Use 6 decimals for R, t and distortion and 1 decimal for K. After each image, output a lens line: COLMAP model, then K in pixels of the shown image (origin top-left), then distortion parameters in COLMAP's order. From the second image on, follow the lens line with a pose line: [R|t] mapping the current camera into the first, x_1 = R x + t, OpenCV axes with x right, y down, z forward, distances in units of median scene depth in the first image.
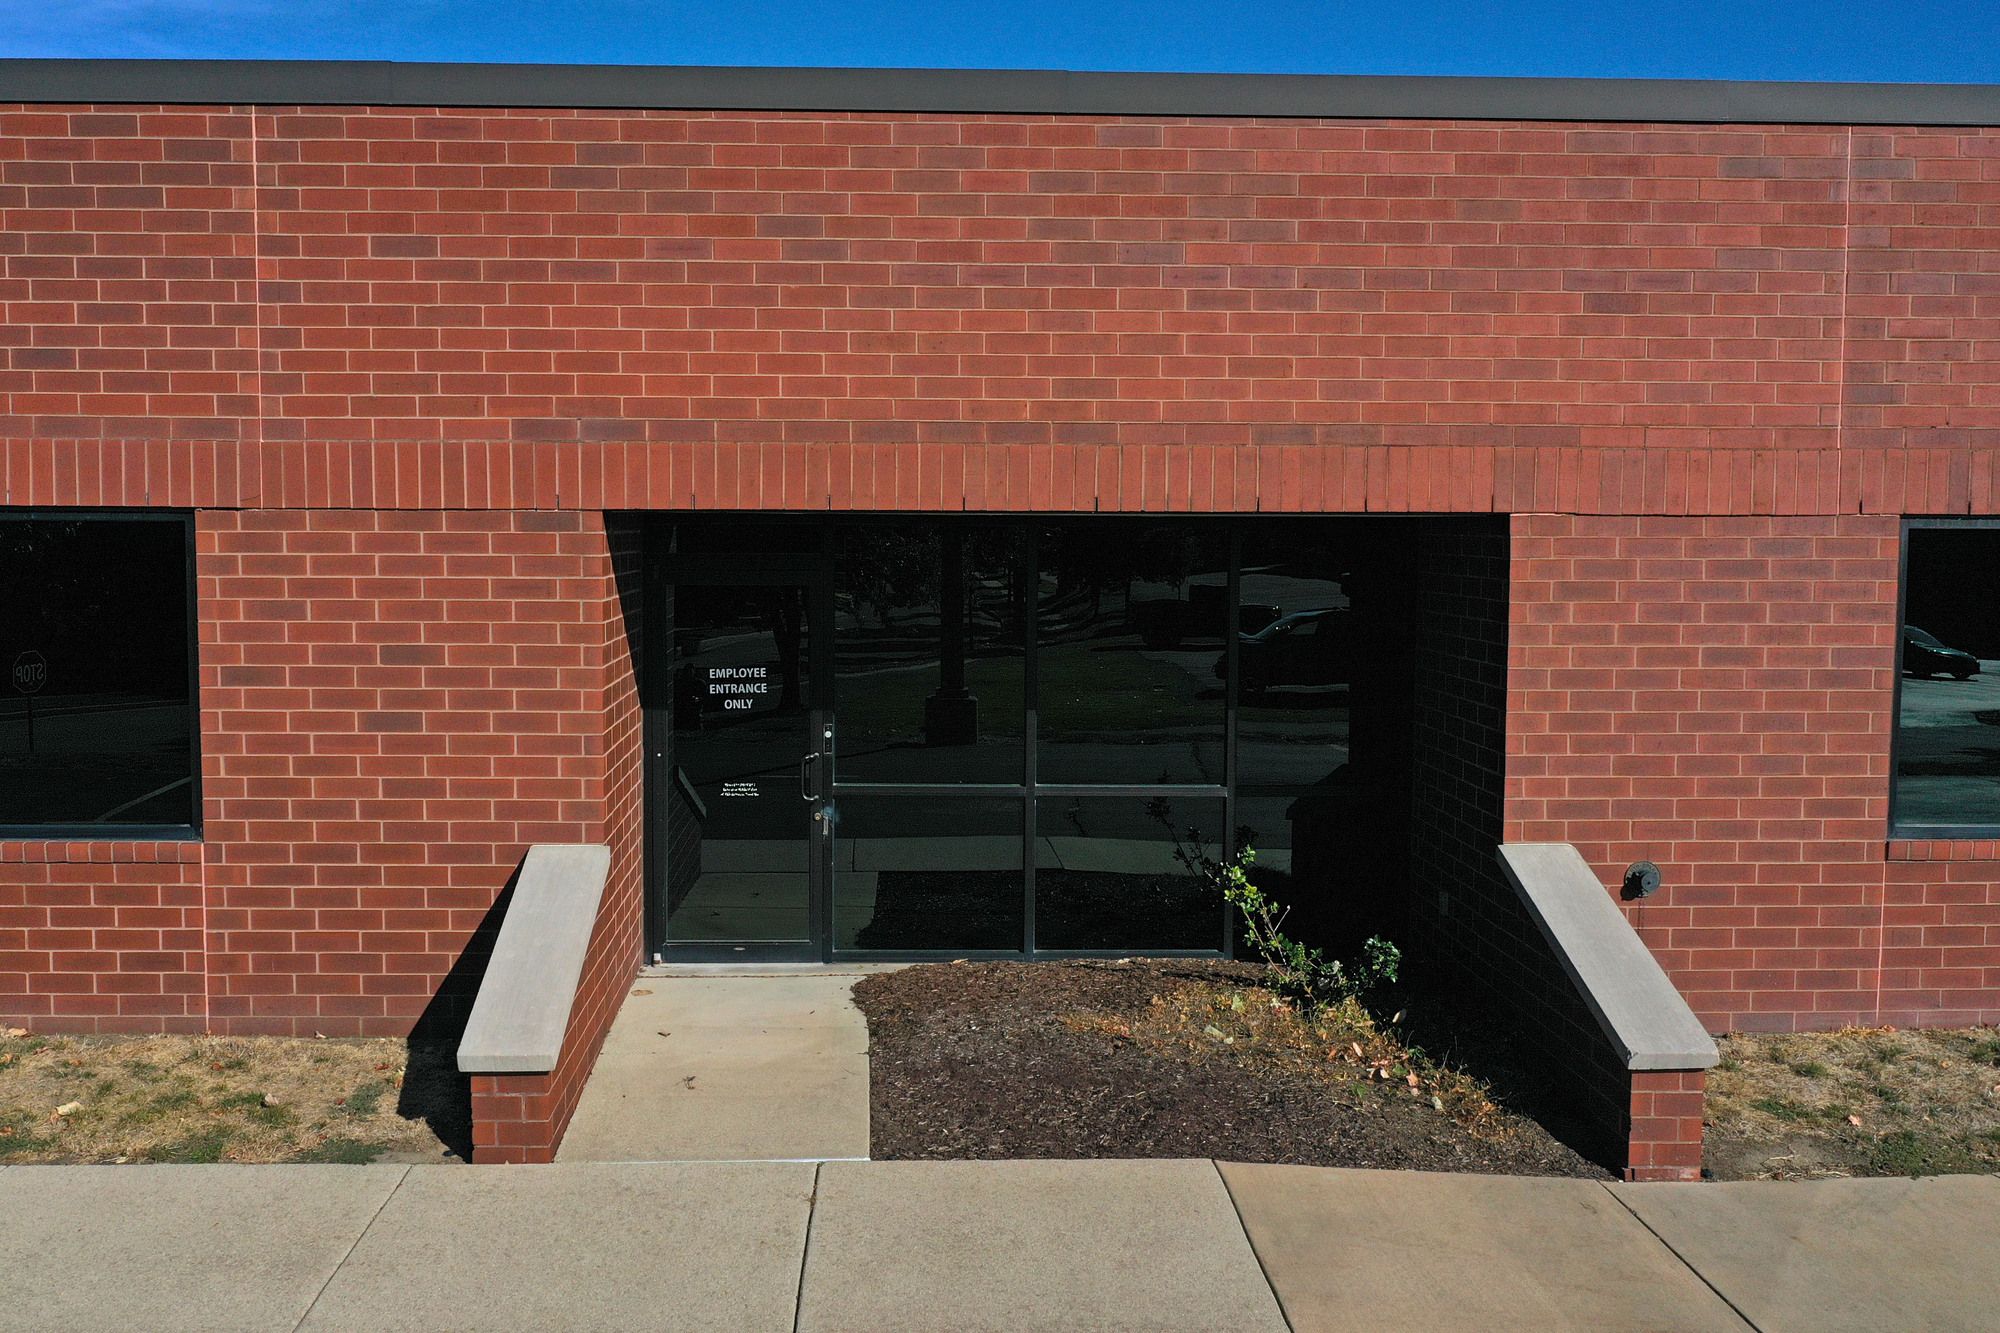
lens RADIAL K [[1893.8, 0, 989.2], [0, 1893.8, 662.6], [0, 0, 1]] dist [-0.014417, 0.000000]
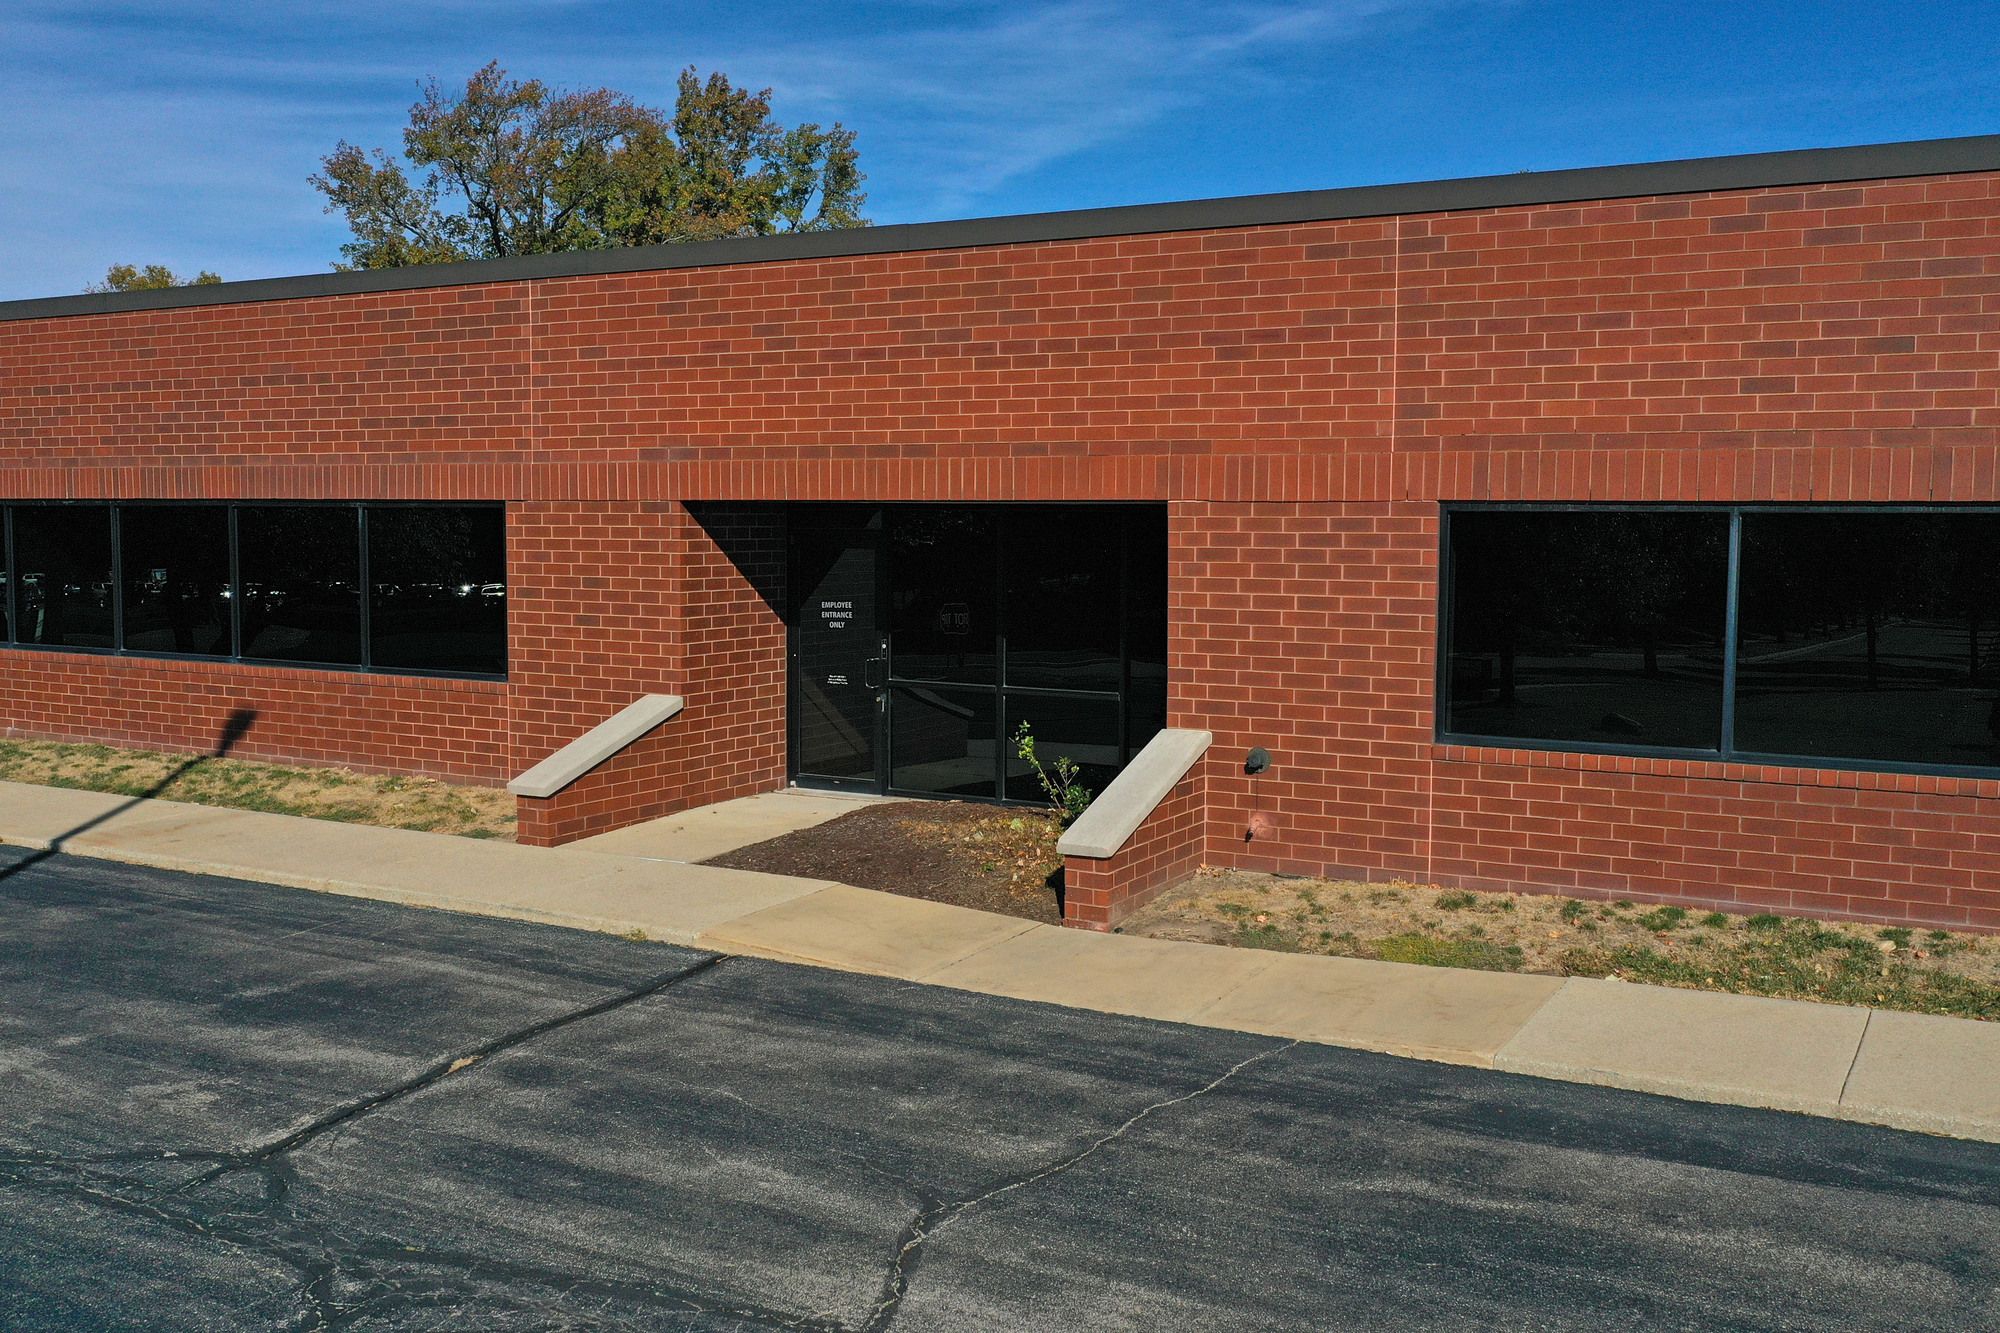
lens RADIAL K [[1893.8, 0, 991.3], [0, 1893.8, 664.5], [0, 0, 1]] dist [-0.014417, 0.000000]
pose [[0.852512, 0.041608, -0.521049, 0.932179], [-0.039662, 0.999102, 0.014889, 0.030975], [0.521201, 0.007973, 0.853397, -0.316571]]
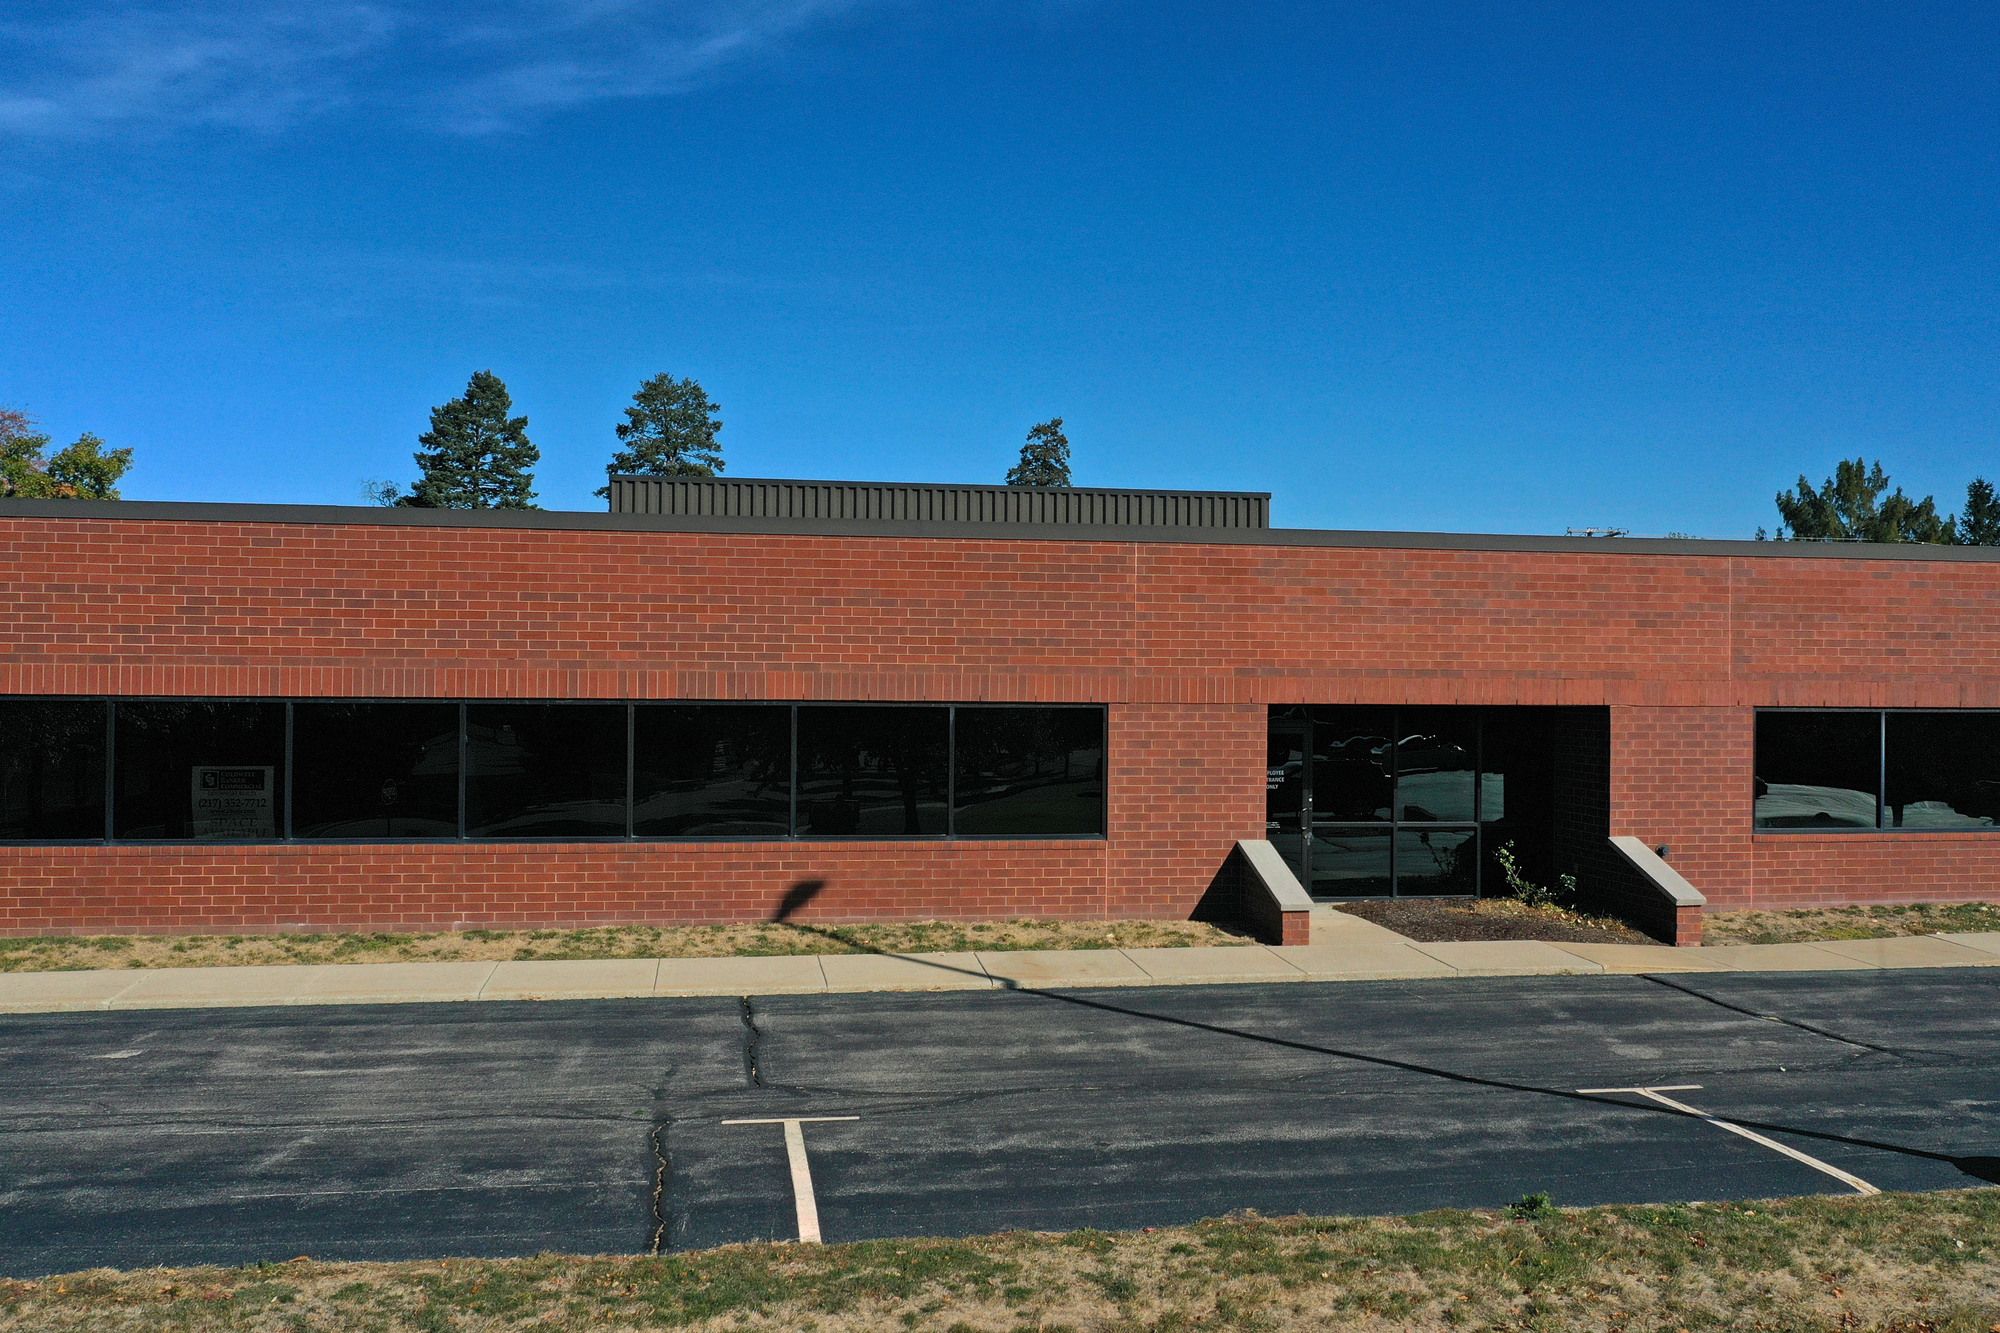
lens RADIAL K [[1893.8, 0, 1106.3], [0, 1893.8, 667.9], [0, 0, 1]] dist [-0.014417, 0.000000]
pose [[0.986701, 0.004453, 0.162486, -0.812031], [0.009465, 0.996354, -0.084785, 0.080615], [-0.162272, 0.085195, 0.983061, -1.404416]]
